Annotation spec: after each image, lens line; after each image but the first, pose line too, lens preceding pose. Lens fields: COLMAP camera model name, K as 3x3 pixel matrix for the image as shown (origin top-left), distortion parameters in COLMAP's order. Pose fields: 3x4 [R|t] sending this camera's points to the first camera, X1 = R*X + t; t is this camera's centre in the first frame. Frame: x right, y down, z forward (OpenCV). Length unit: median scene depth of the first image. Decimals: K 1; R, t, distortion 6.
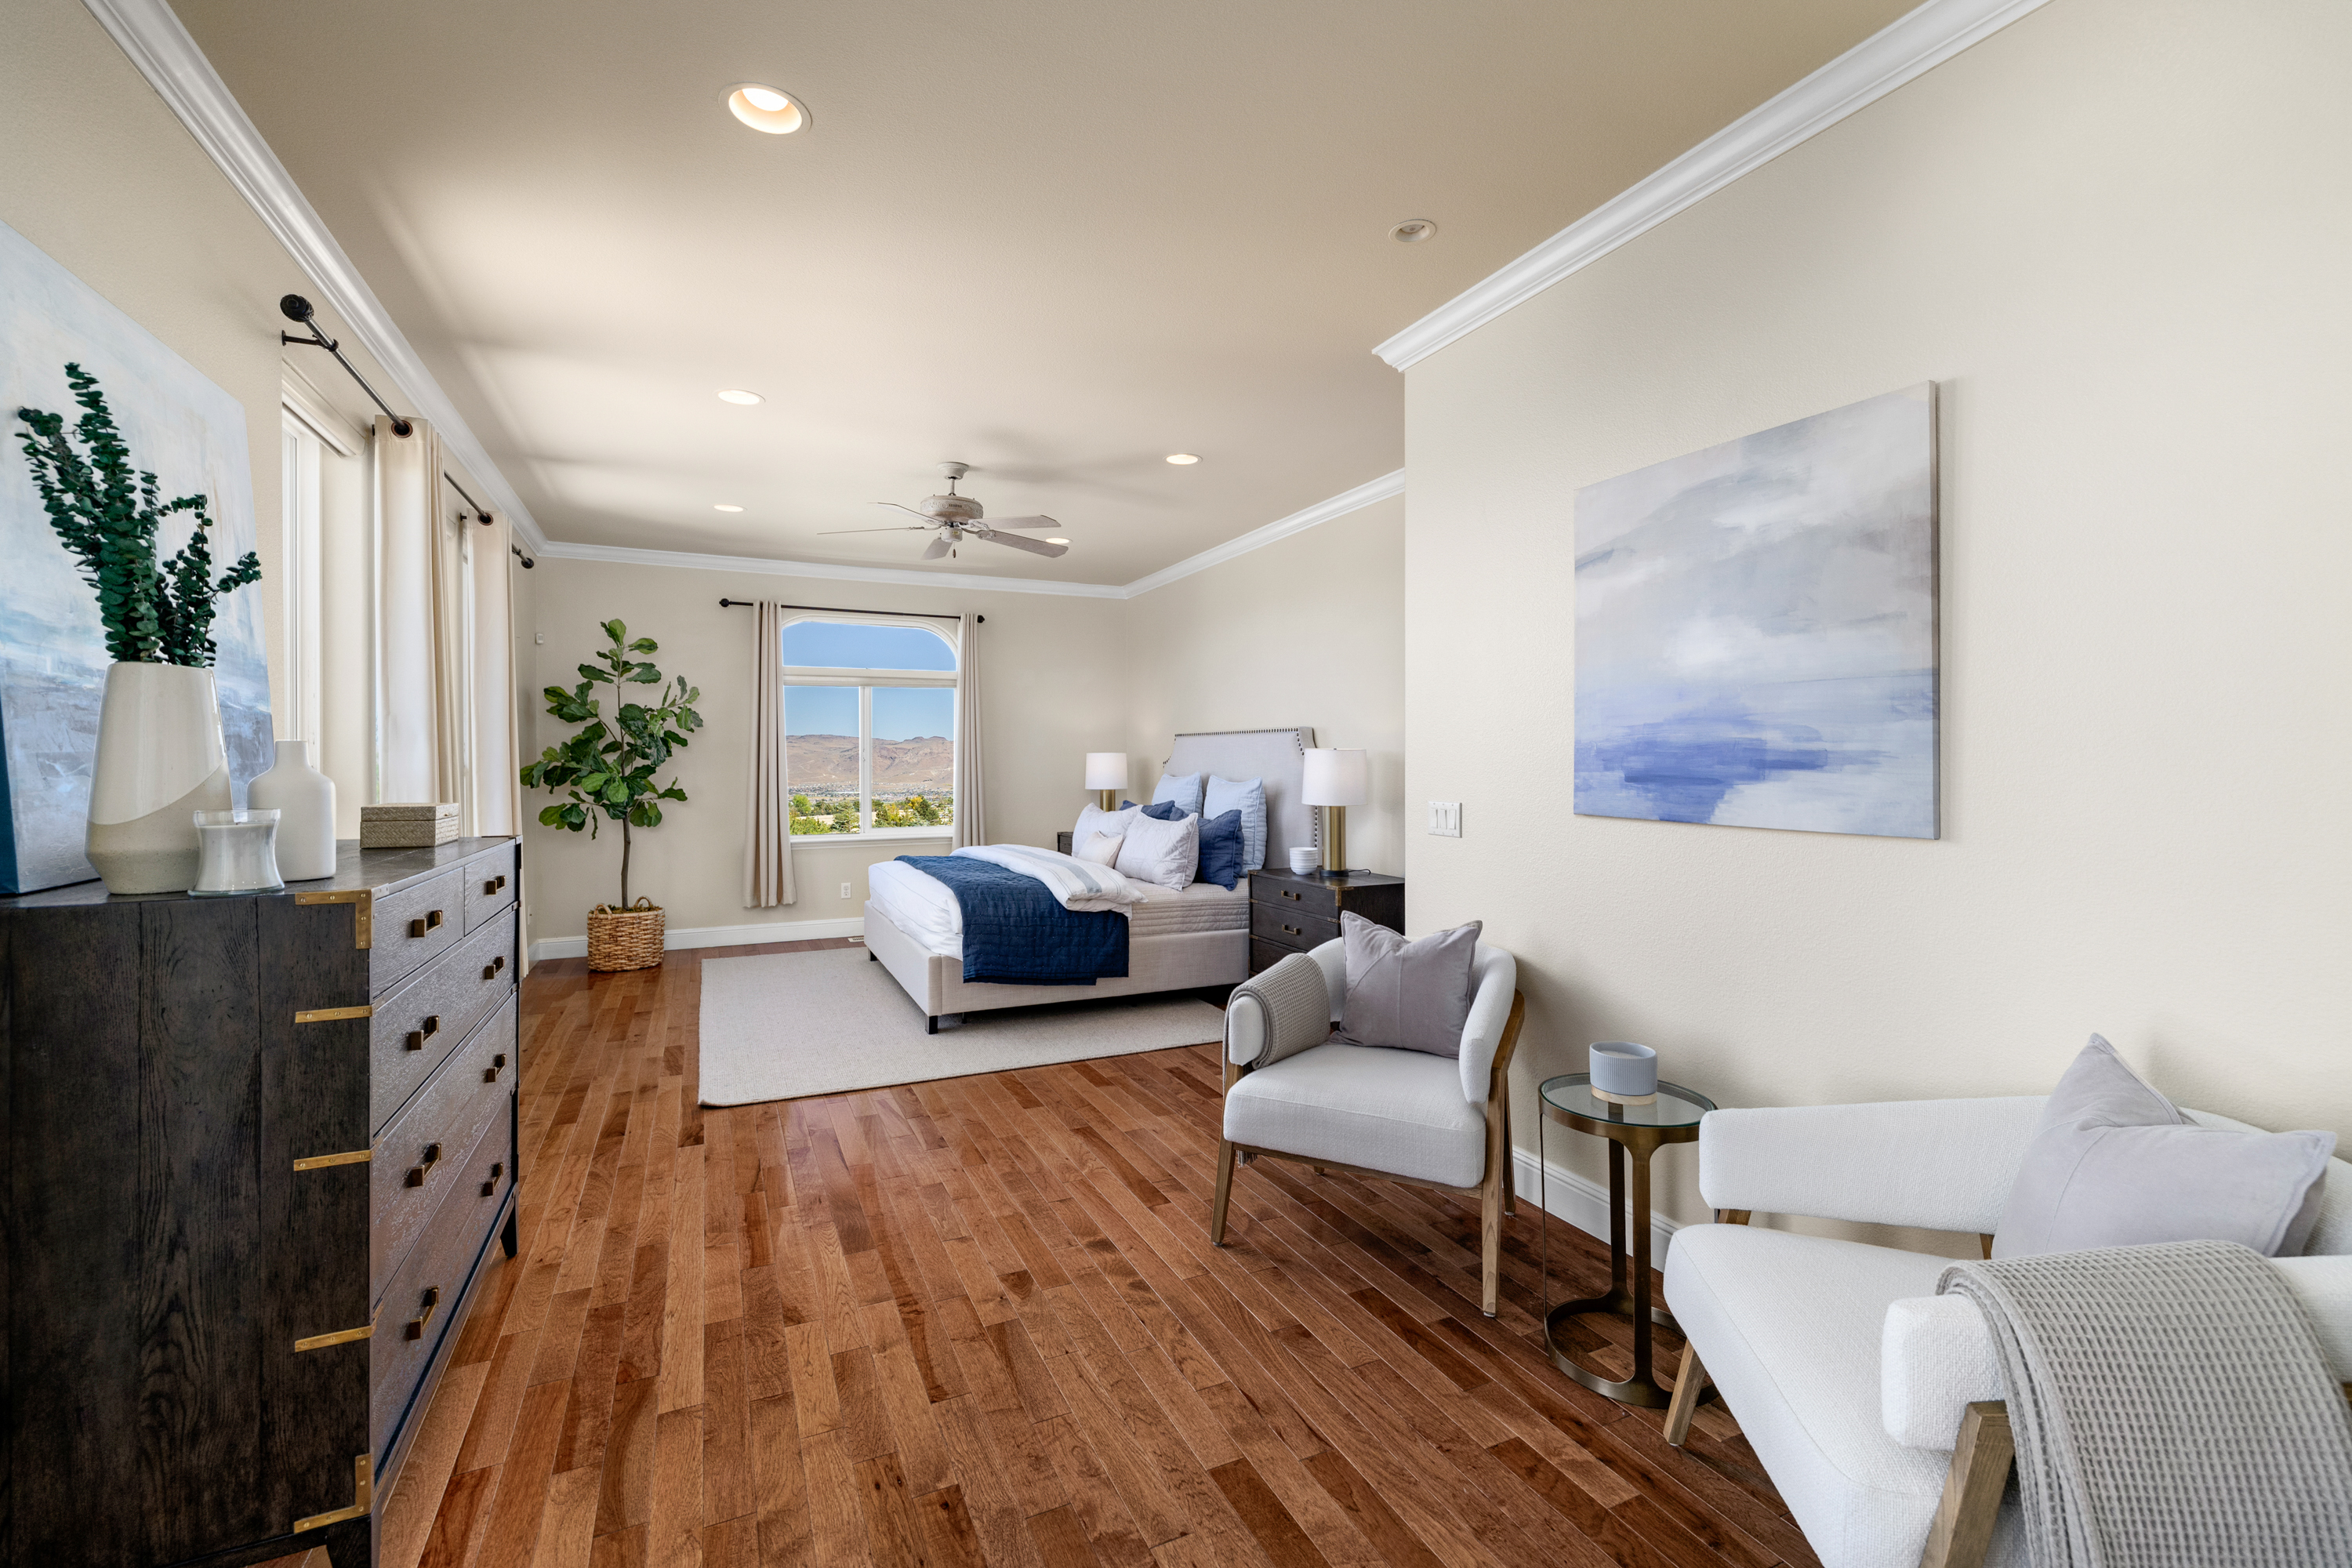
lens RADIAL K [[990.1, 0, 1157.1], [0, 990.1, 749.8], [0, 0, 1]] dist [0.001957, 0.000415]
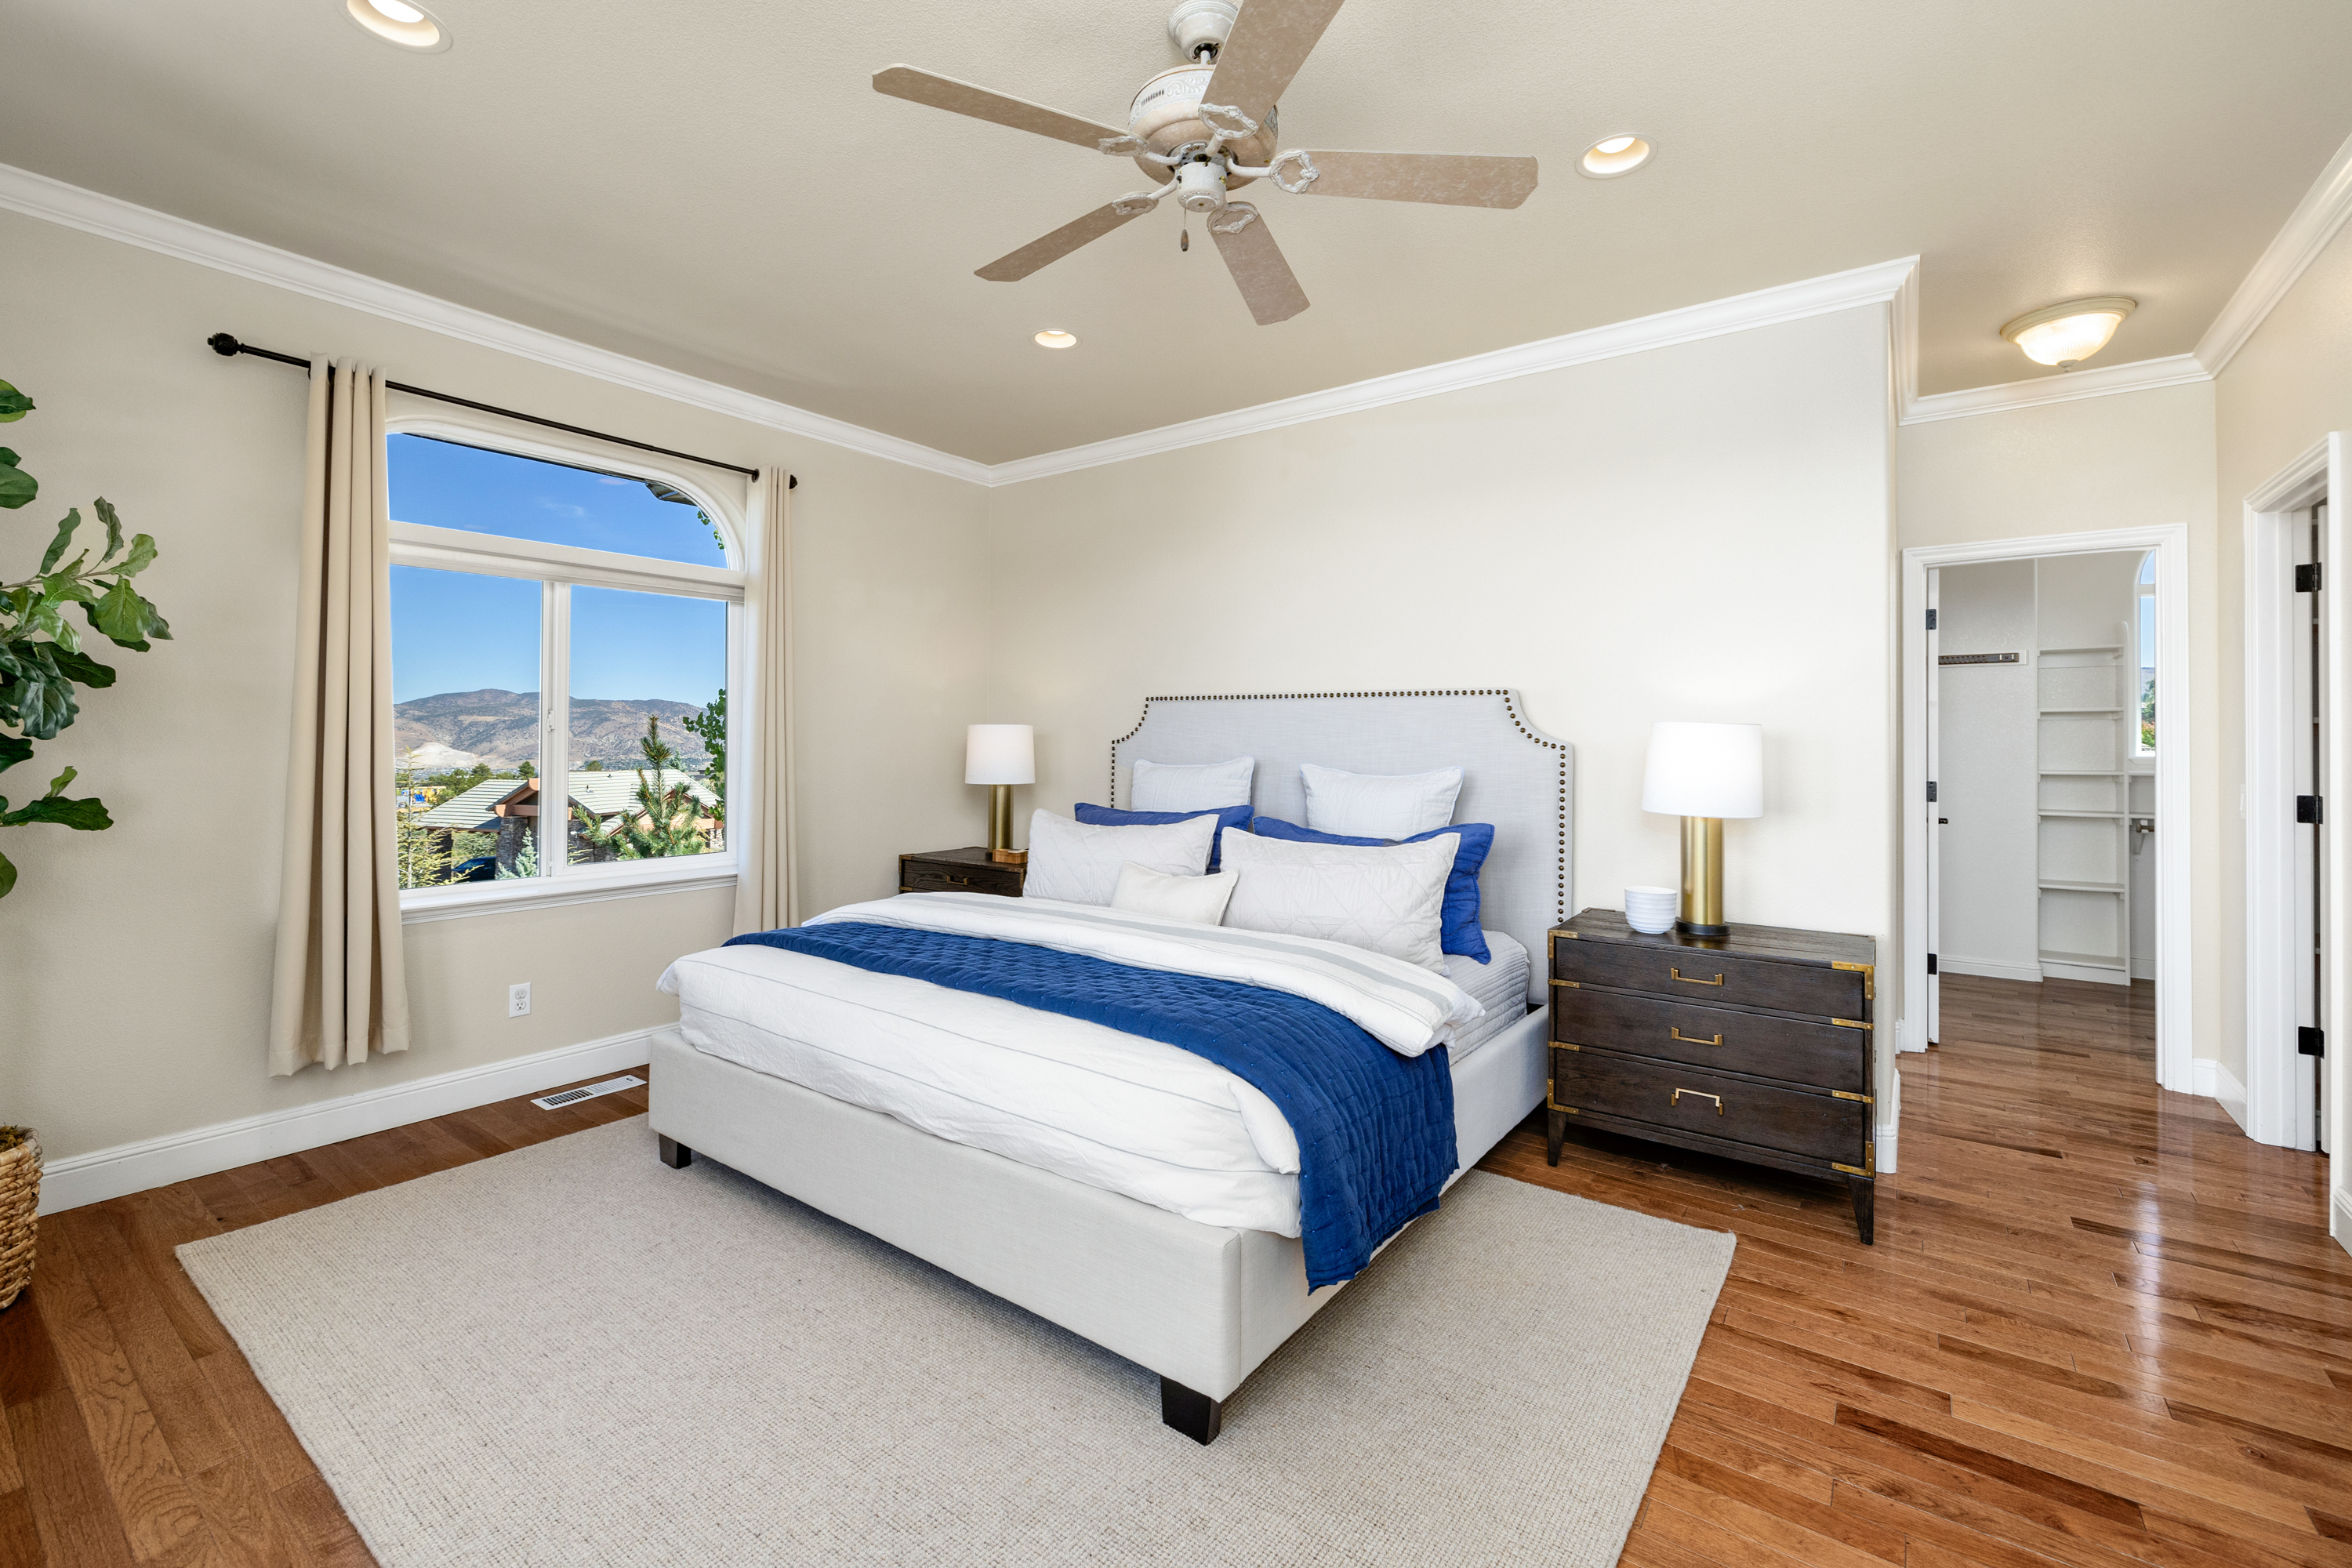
lens RADIAL K [[990.1, 0, 1157.1], [0, 990.1, 749.8], [0, 0, 1]] dist [0.001957, 0.000415]
pose [[0.880400, 0.010553, 0.474115, -0.305716], [-0.015462, 0.999860, 0.006456, 0.011490], [-0.473980, -0.013015, 0.880439, 0.477708]]
